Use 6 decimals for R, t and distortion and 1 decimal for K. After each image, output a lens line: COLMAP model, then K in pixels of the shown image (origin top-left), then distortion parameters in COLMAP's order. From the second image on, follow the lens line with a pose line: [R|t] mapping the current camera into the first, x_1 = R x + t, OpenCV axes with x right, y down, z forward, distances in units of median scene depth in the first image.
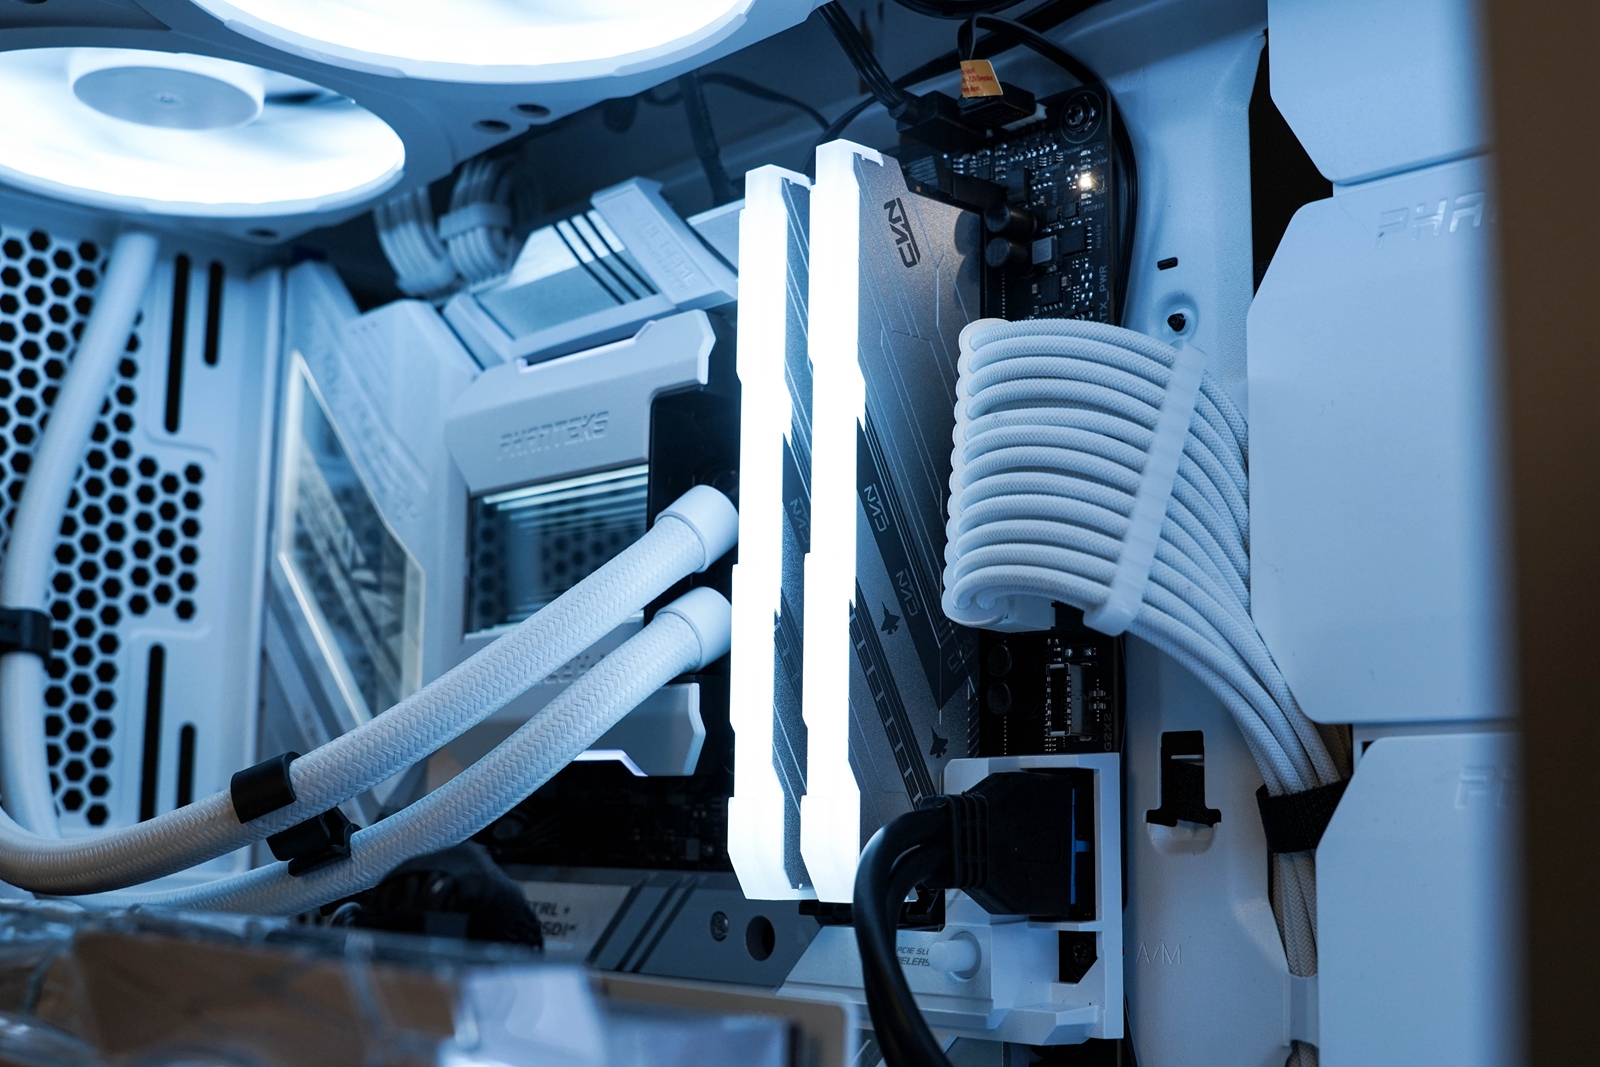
lens RADIAL K [[1975.8, 0, 800.0], [0, 1975.8, 533.5], [0, 0, 1]] dist [-0.113381, 0.013944]
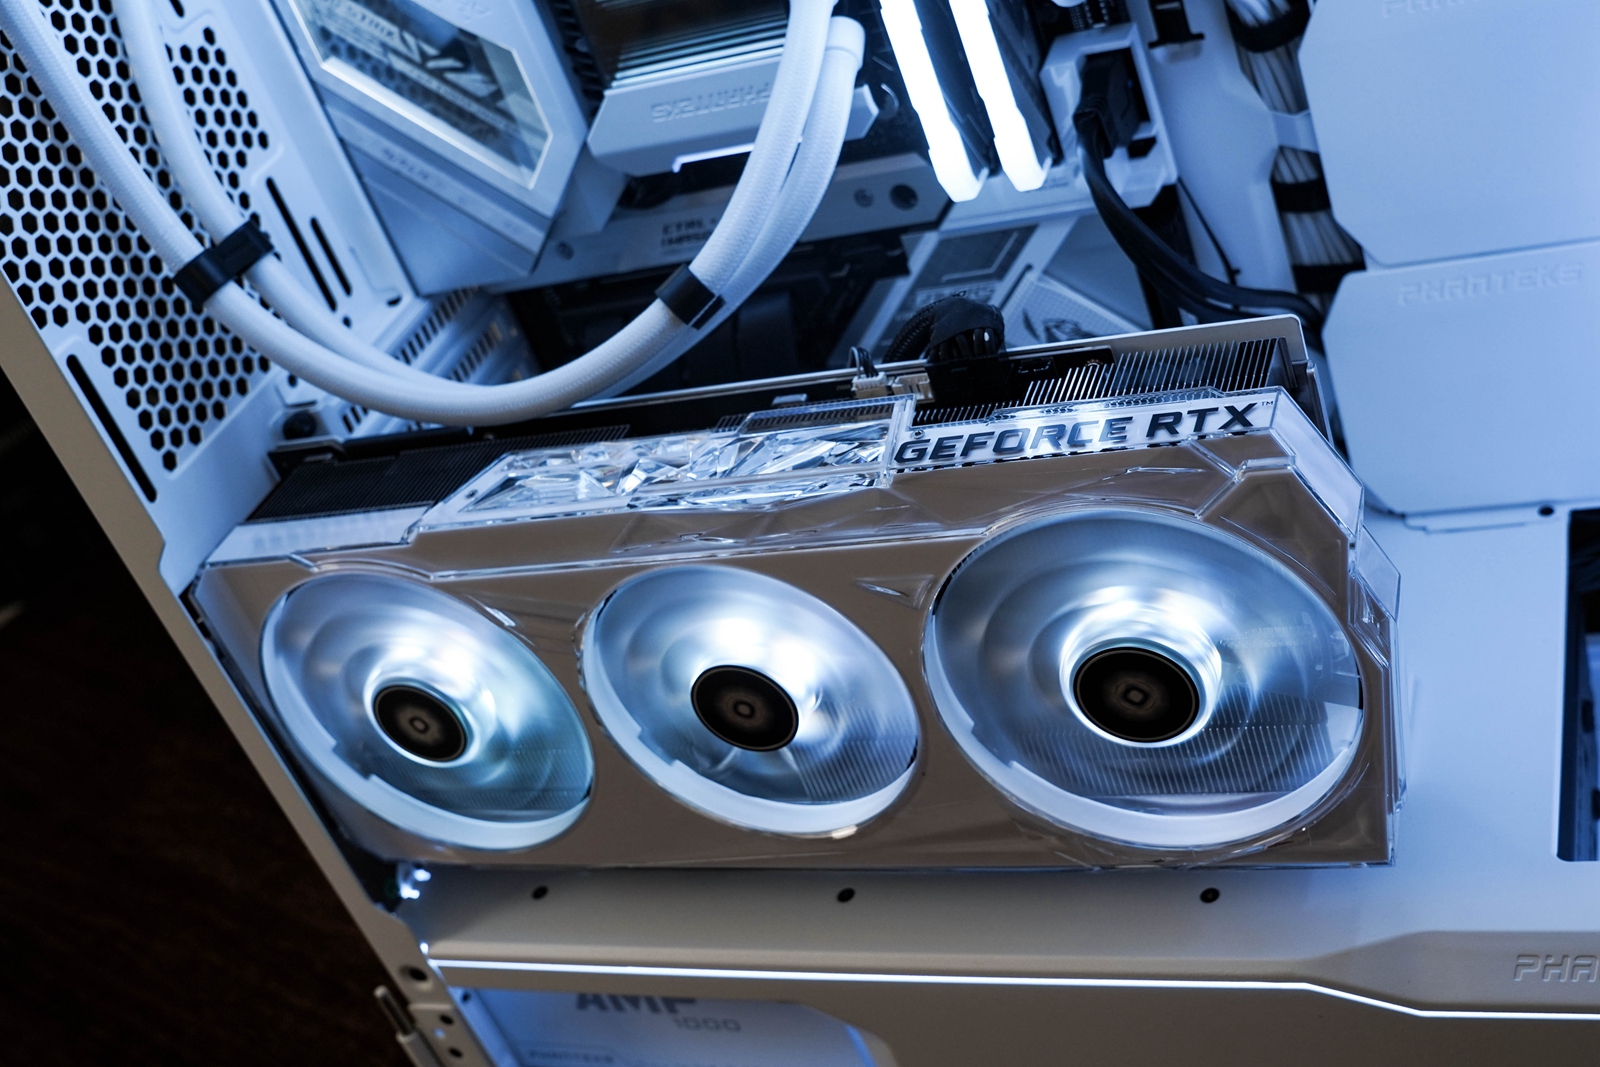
lens RADIAL K [[1934.1, 0, 800.0], [0, 1934.1, 533.5], [0, 0, 1]] dist [-0.115711, -0.006000]
pose [[0.836533, -0.504972, 0.212642, -0.430244], [0.275875, 0.723490, 0.632815, -0.458762], [-0.473398, -0.470708, 0.744532, -0.151402]]
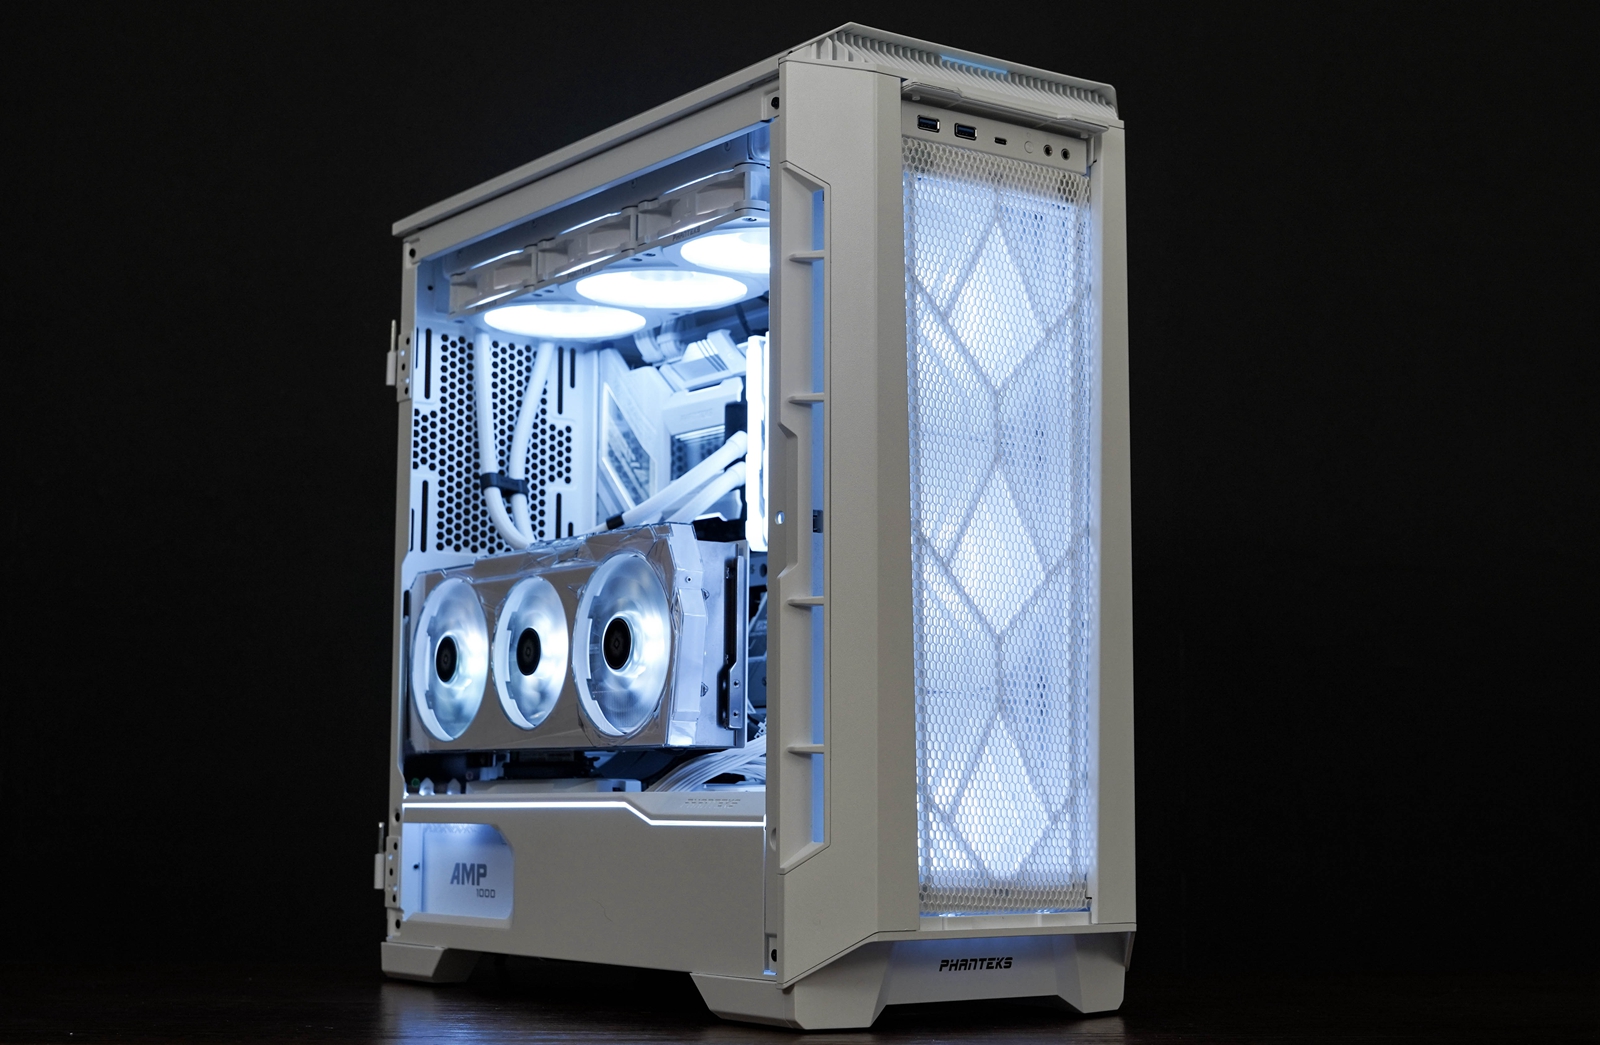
lens RADIAL K [[2381.2, 0, 800.0], [0, 2381.2, 522.5], [0, 0, 1]] dist [0.004681, -0.003903]
pose [[0.992697, -0.027057, -0.117559, 0.407337], [0.030833, 0.999062, 0.030419, 0.007848], [0.116625, -0.033821, 0.992600, -2.336672]]
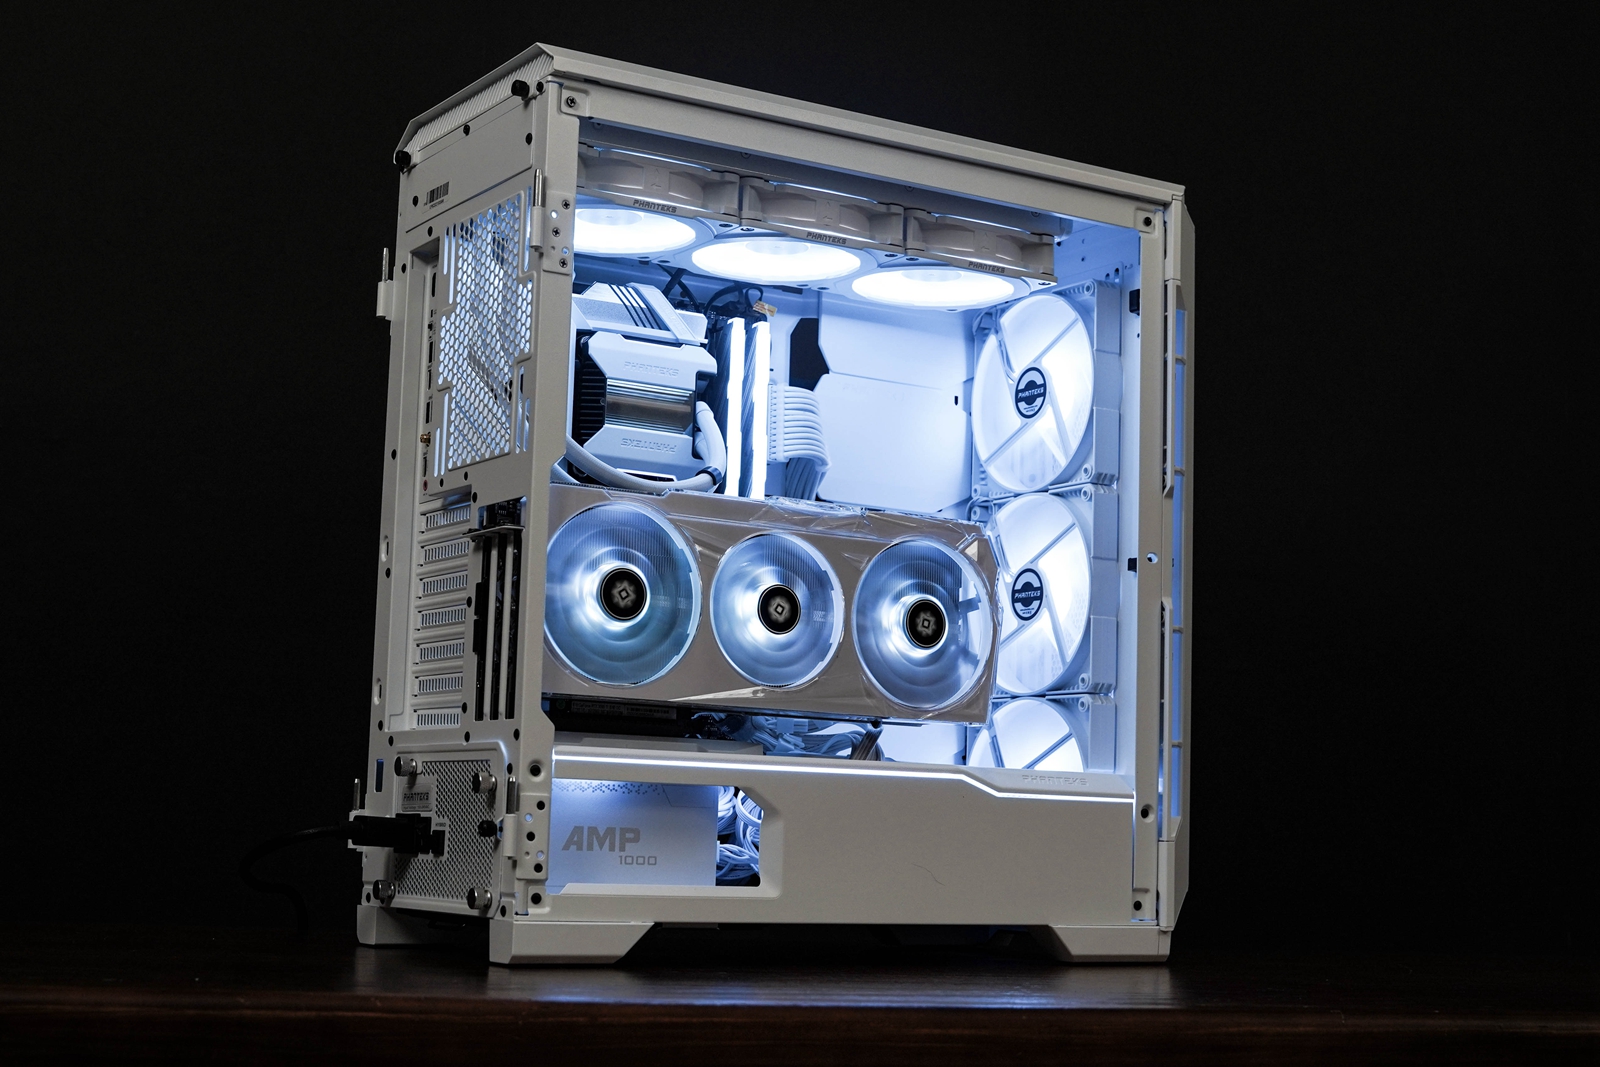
lens RADIAL K [[2370.3, 0, 800.0], [0, 2370.3, 533.5], [0, 0, 1]] dist [-0.007182, -0.006760]
pose [[0.190058, 0.116391, 0.974849, -3.087089], [-0.178476, 0.980499, -0.082269, 0.391129], [-0.965414, -0.158352, 0.207124, -0.020460]]
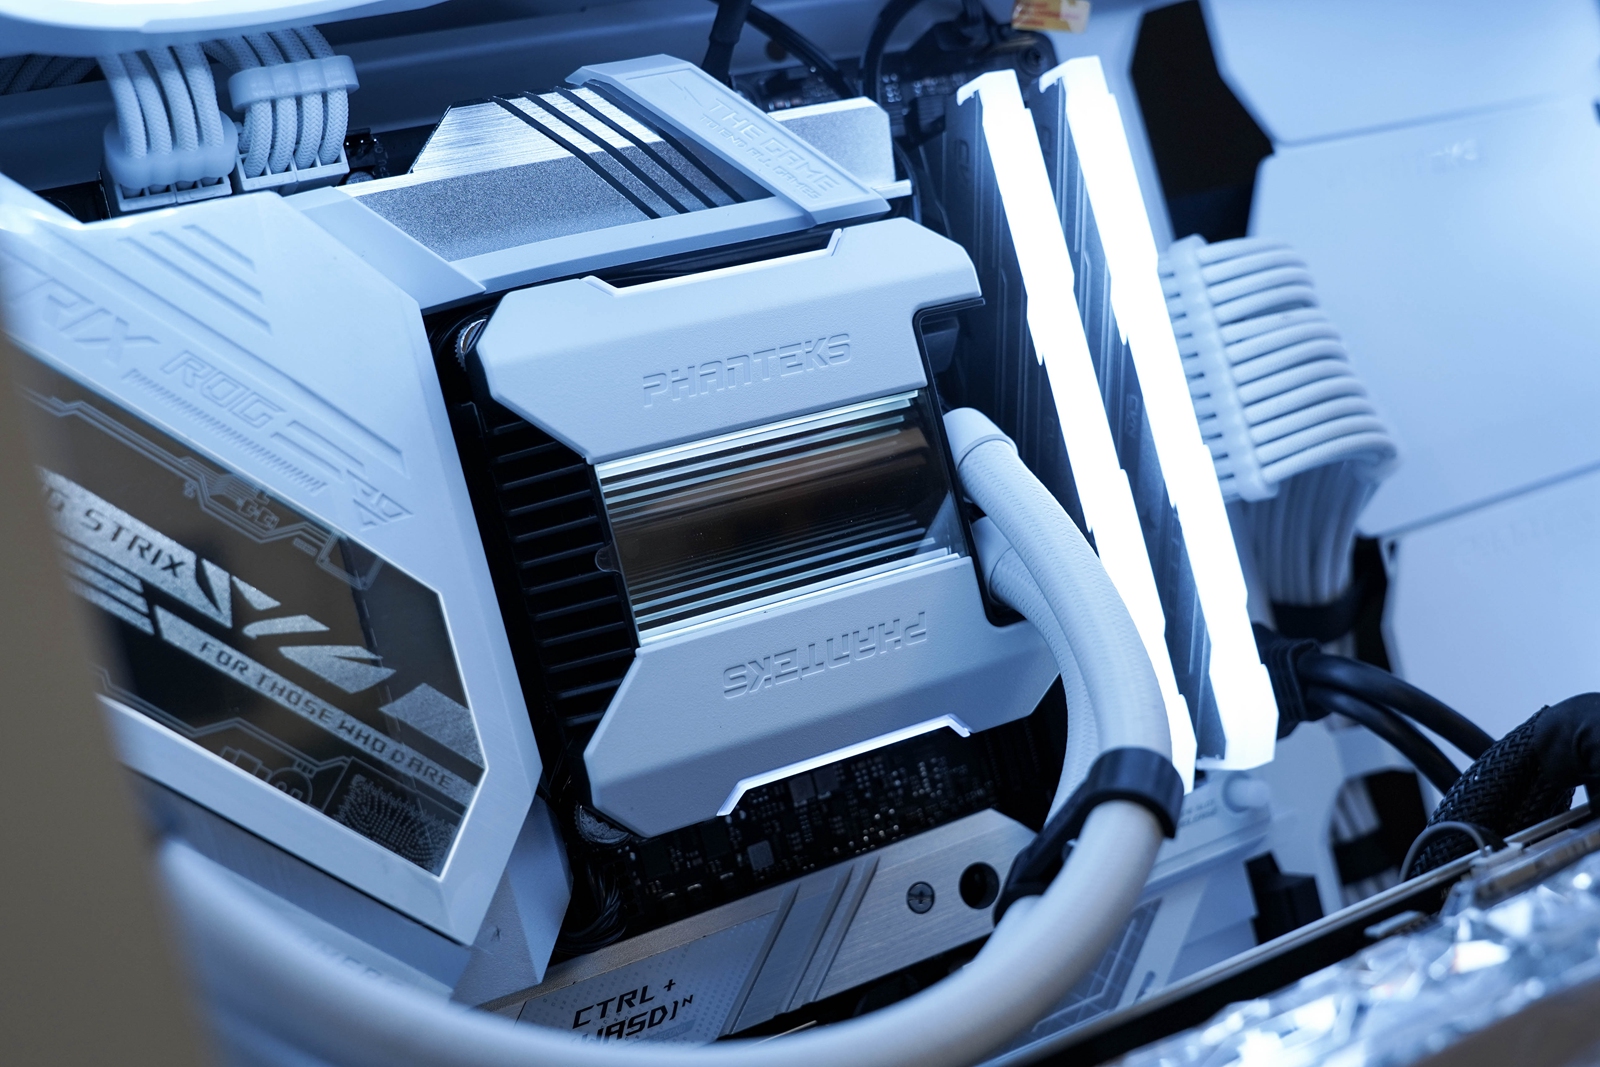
lens RADIAL K [[1975.8, 0, 800.0], [0, 1975.8, 533.5], [0, 0, 1]] dist [-0.113381, 0.013944]
pose [[0.269465, -0.099817, 0.957823, -0.756079], [0.116556, 0.990682, 0.070451, -0.031724], [-0.955931, 0.092656, 0.278588, 0.649270]]
